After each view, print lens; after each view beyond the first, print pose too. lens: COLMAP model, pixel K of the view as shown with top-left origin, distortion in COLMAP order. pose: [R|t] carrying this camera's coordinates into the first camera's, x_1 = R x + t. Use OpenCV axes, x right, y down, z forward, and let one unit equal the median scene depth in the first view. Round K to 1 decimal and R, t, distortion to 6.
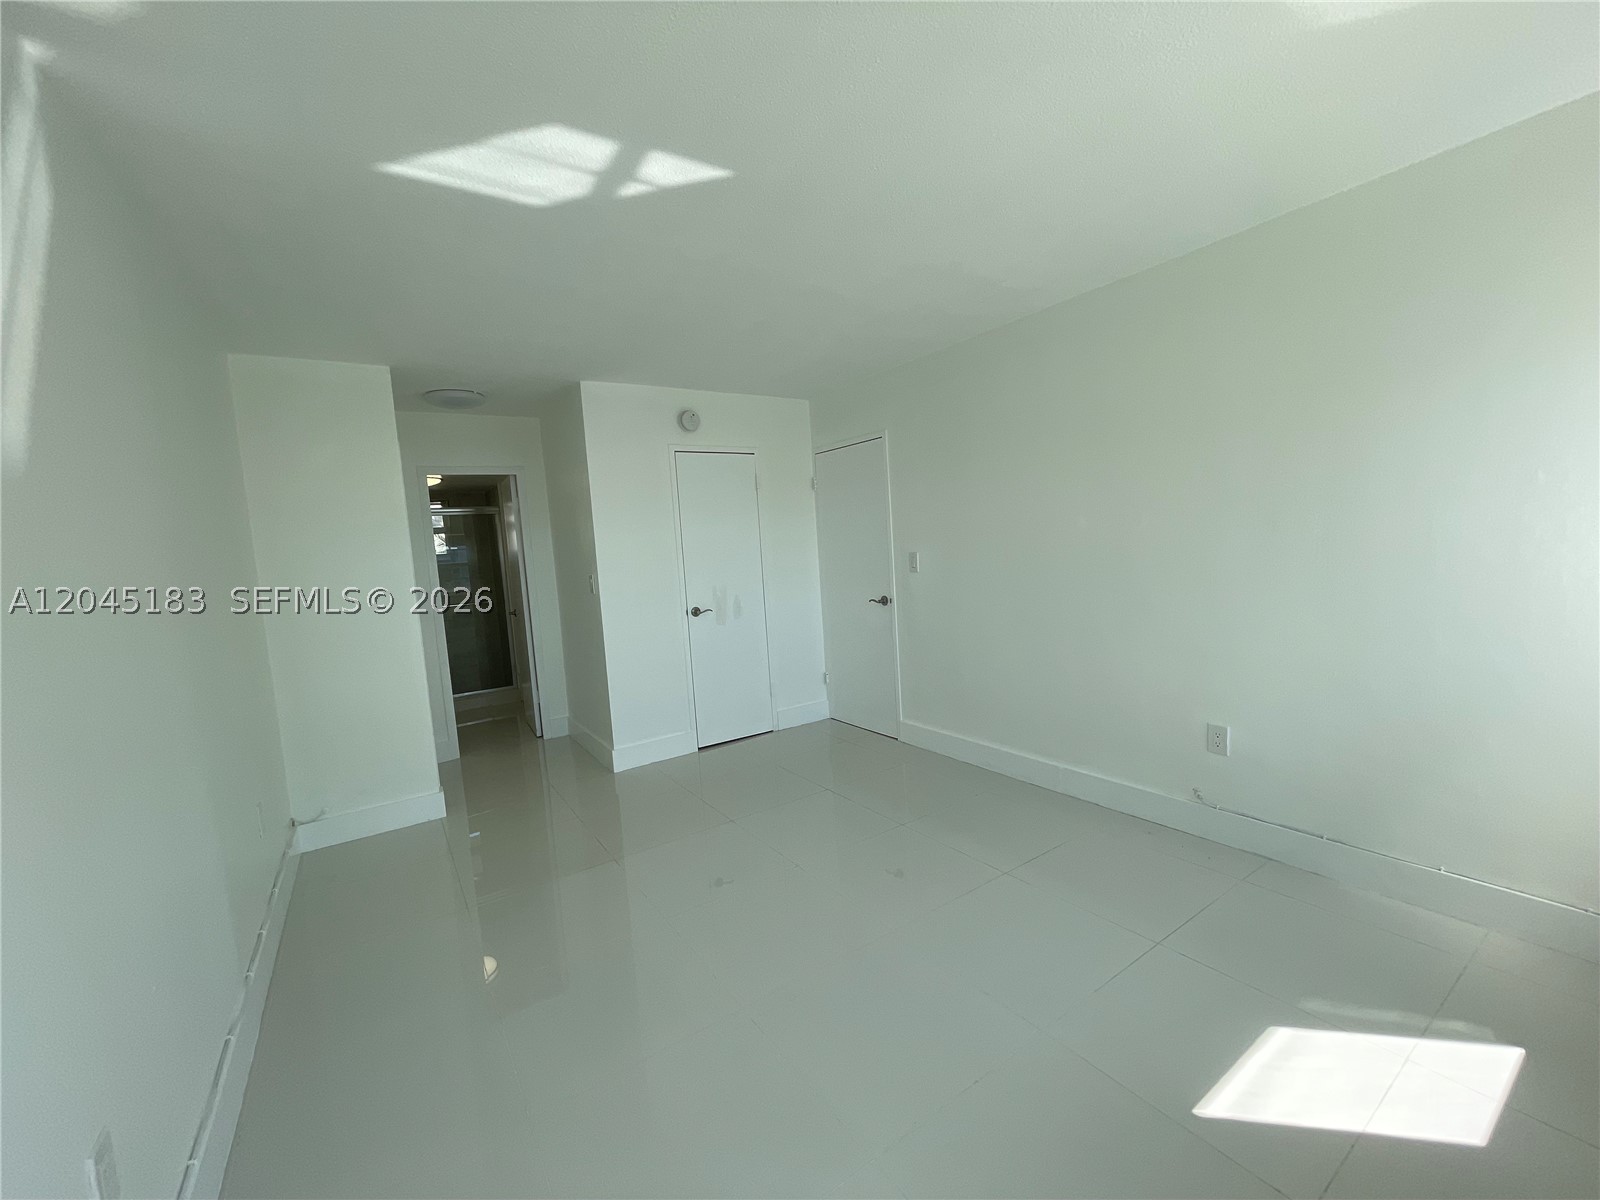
lens RADIAL K [[639.8, 0, 800.0], [0, 639.8, 600.0], [0, 0, 1]] dist [0.000443, -0.000156]
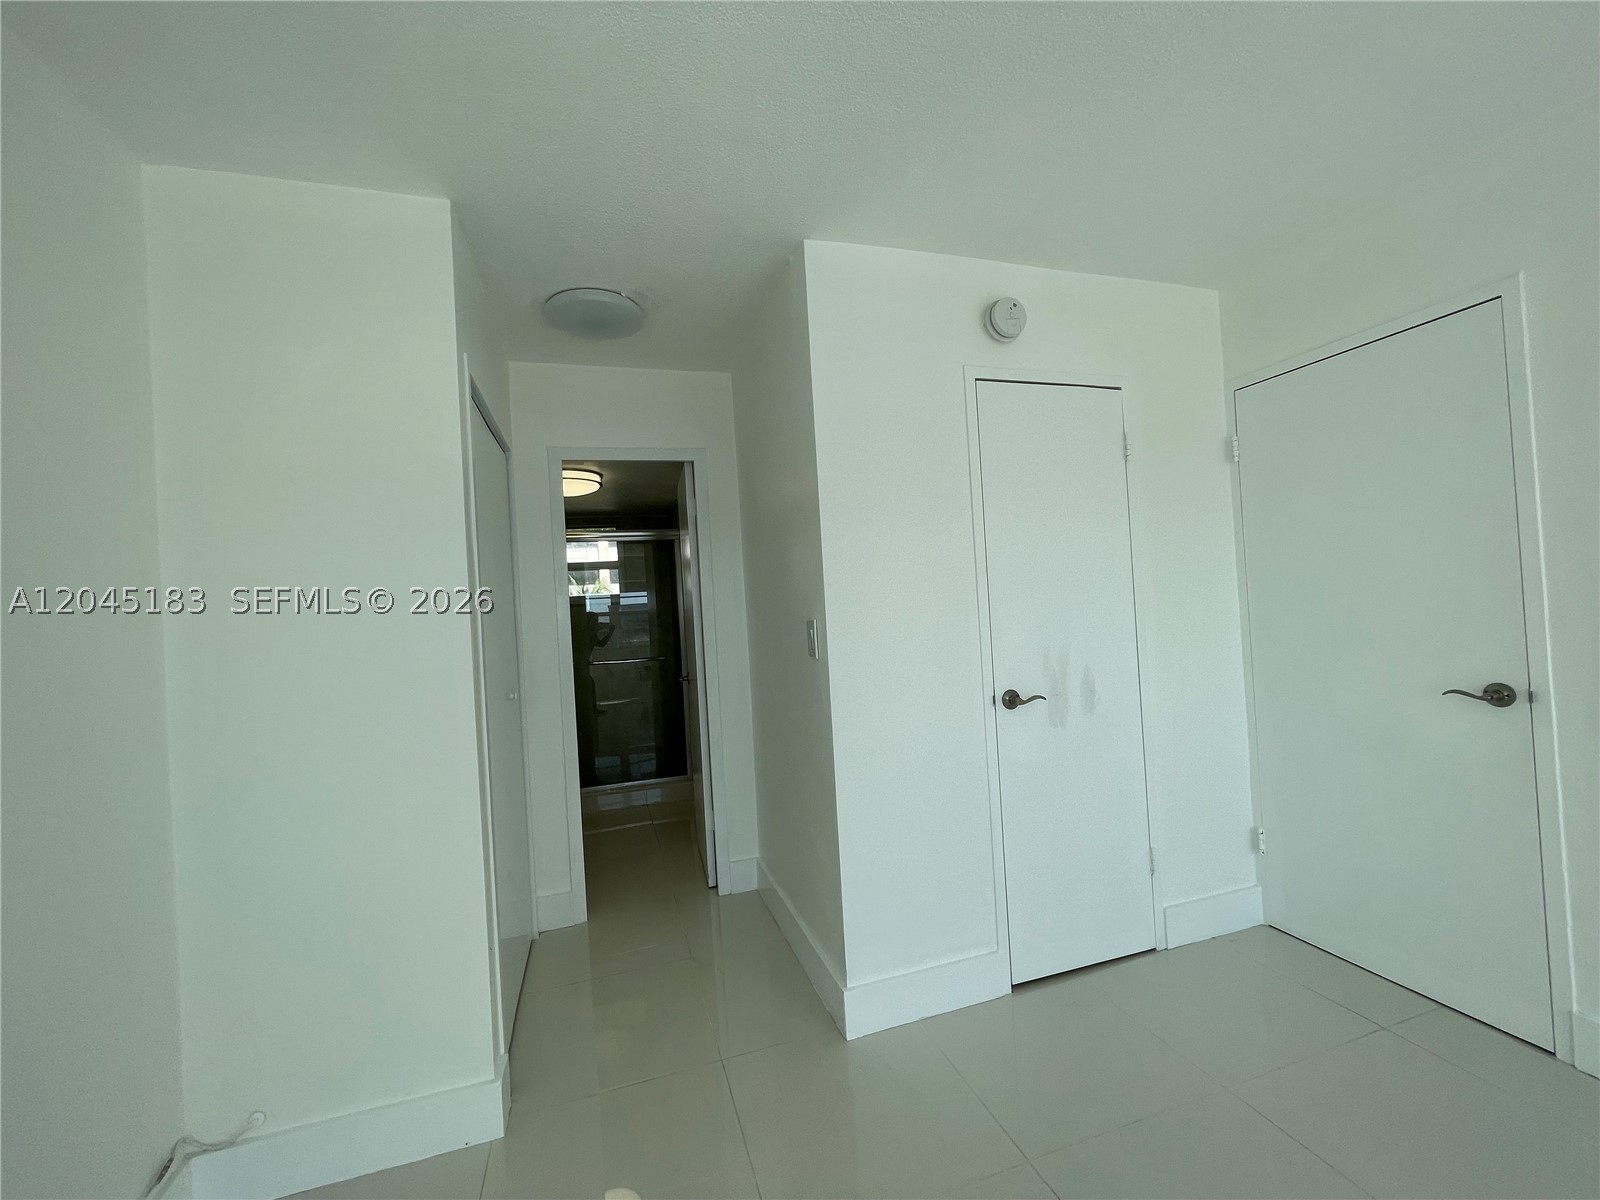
lens RADIAL K [[639.8, 0, 800.0], [0, 639.8, 600.0], [0, 0, 1]] dist [0.000443, -0.000156]
pose [[0.959006, 0.005722, -0.283329, -0.174135], [-0.028943, 0.996546, -0.077838, -0.014044], [0.281905, 0.082848, 0.955859, 0.466027]]
